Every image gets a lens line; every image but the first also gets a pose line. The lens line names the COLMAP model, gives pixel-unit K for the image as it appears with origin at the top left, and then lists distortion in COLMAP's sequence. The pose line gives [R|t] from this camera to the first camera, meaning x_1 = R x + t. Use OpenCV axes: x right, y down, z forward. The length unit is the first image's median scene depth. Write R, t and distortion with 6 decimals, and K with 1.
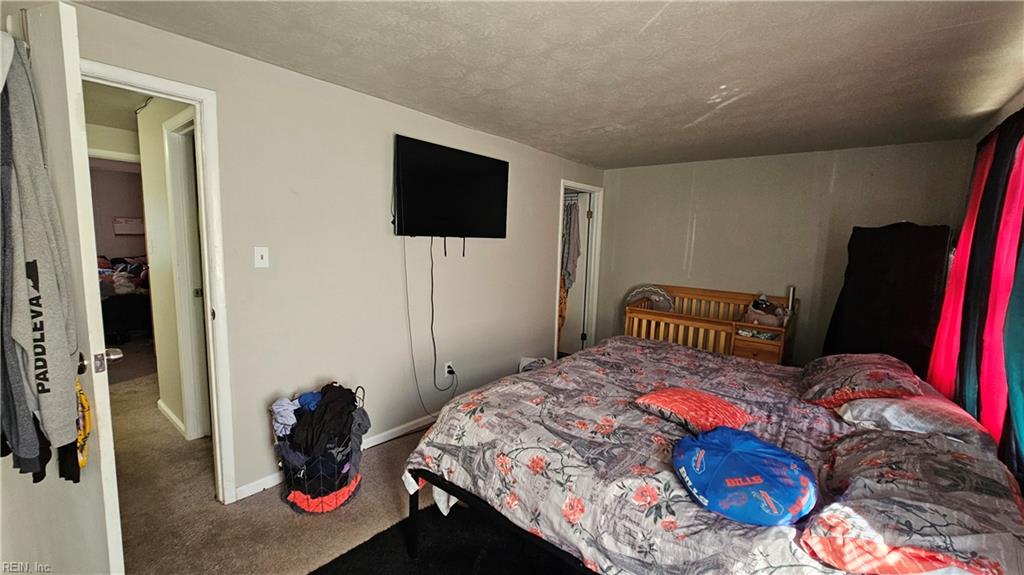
lens RADIAL K [[417.6, 0, 516.2], [0, 417.6, 292.6], [0, 0, 1]] dist [-0.002251, -0.000268]
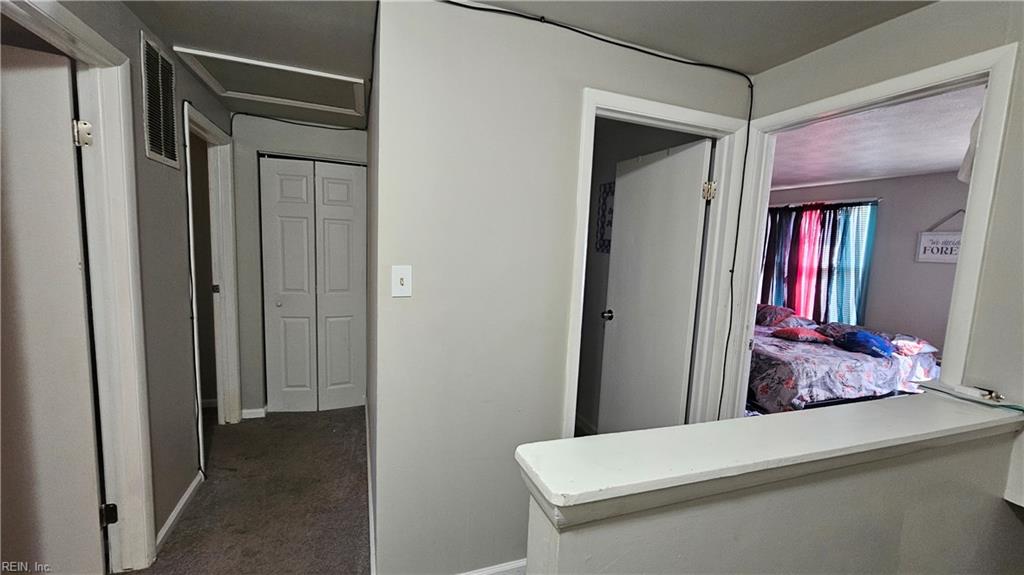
lens RADIAL K [[417.6, 0, 516.2], [0, 417.6, 292.6], [0, 0, 1]] dist [-0.002251, -0.000268]
pose [[0.497179, -0.101891, 0.861644, -1.714837], [0.068303, 0.994595, 0.078201, -0.171792], [-0.864955, 0.019973, 0.501452, 0.917744]]
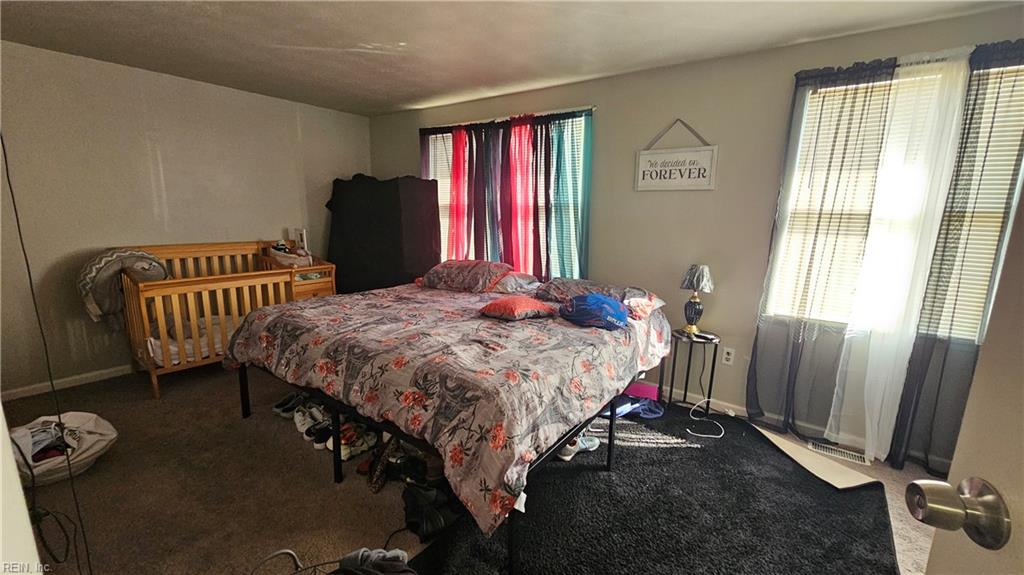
lens RADIAL K [[417.6, 0, 516.2], [0, 417.6, 292.6], [0, 0, 1]] dist [-0.002251, -0.000268]
pose [[-0.055154, -0.226303, 0.972494, -0.744799], [0.098434, 0.968000, 0.230840, -0.081316], [-0.993614, 0.108458, -0.031113, 0.805875]]
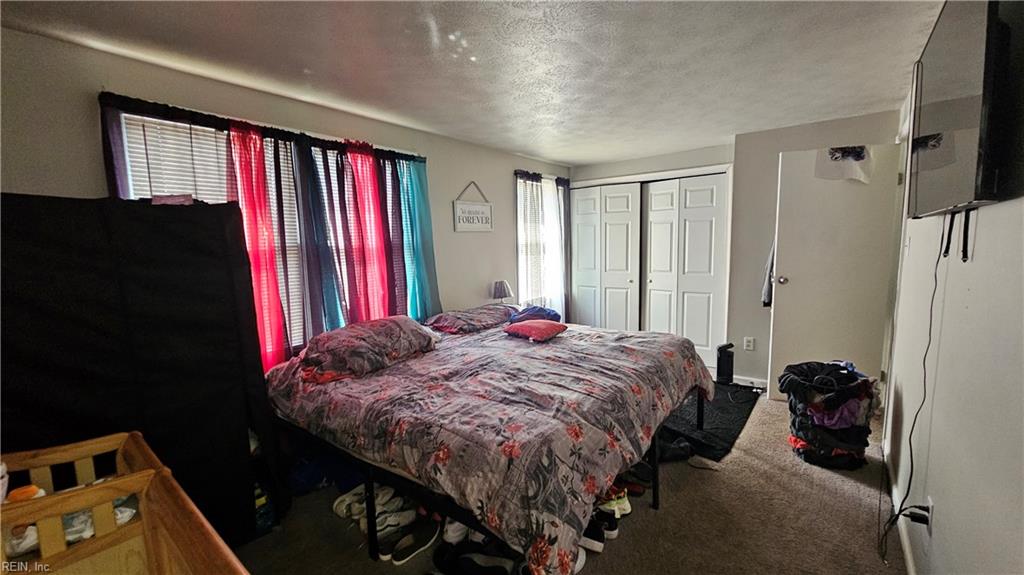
lens RADIAL K [[417.6, 0, 516.2], [0, 417.6, 292.6], [0, 0, 1]] dist [-0.002251, -0.000268]
pose [[-0.999790, -0.001073, -0.020461, 0.421359], [-0.005877, 0.971677, 0.236238, -0.209981], [0.019628, 0.236309, -0.971480, 2.028522]]
